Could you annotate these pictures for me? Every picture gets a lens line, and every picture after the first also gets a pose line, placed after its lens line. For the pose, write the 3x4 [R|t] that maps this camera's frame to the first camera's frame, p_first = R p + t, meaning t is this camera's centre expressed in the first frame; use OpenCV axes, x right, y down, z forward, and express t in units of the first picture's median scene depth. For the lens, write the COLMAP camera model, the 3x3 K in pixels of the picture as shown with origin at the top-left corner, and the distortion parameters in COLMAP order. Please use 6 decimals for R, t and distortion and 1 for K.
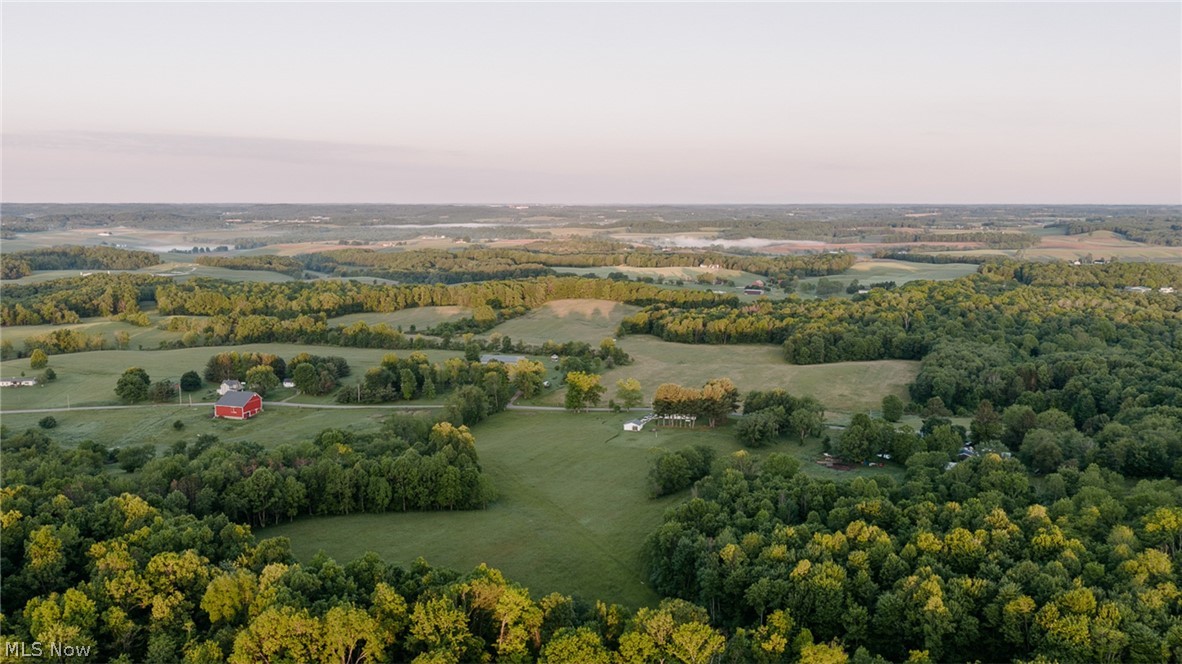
lens RADIAL K [[988.9, 0, 591.0], [0, 988.9, 332.0], [0, 0, 1]] dist [0.037849, -0.089853]
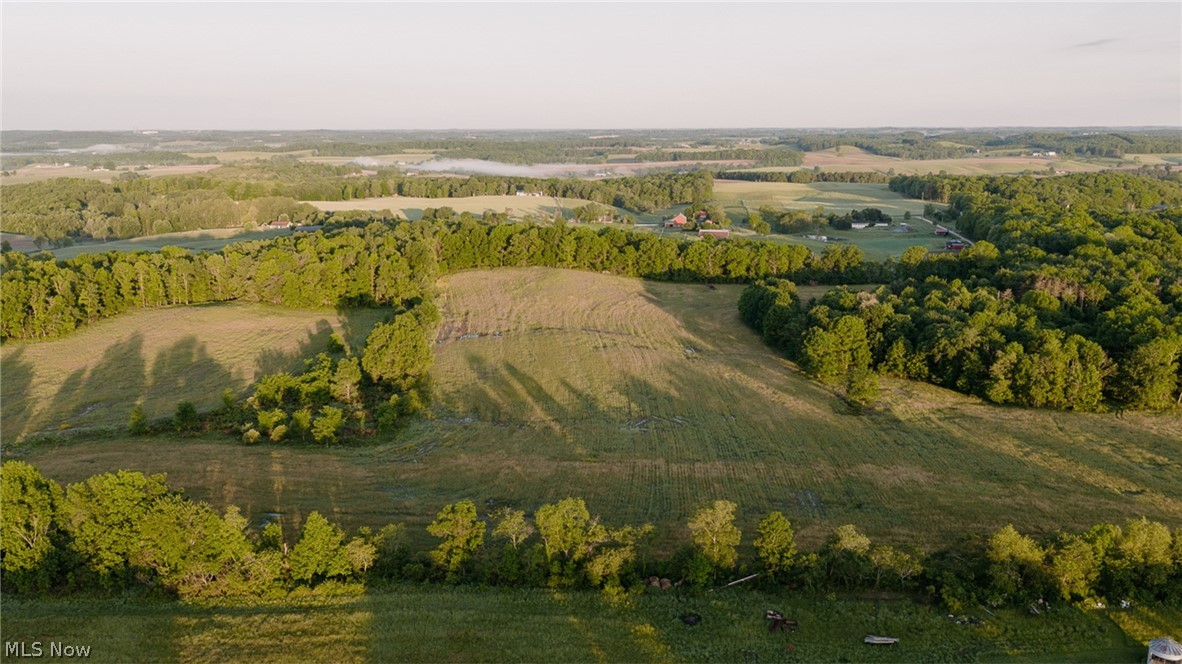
lens RADIAL K [[988.9, 0, 591.0], [0, 988.9, 332.0], [0, 0, 1]] dist [0.037849, -0.089853]
pose [[0.939231, -0.073642, 0.335293, -0.046135], [0.049415, 0.995550, 0.080236, -0.013536], [-0.339709, -0.058792, 0.938691, 0.190423]]
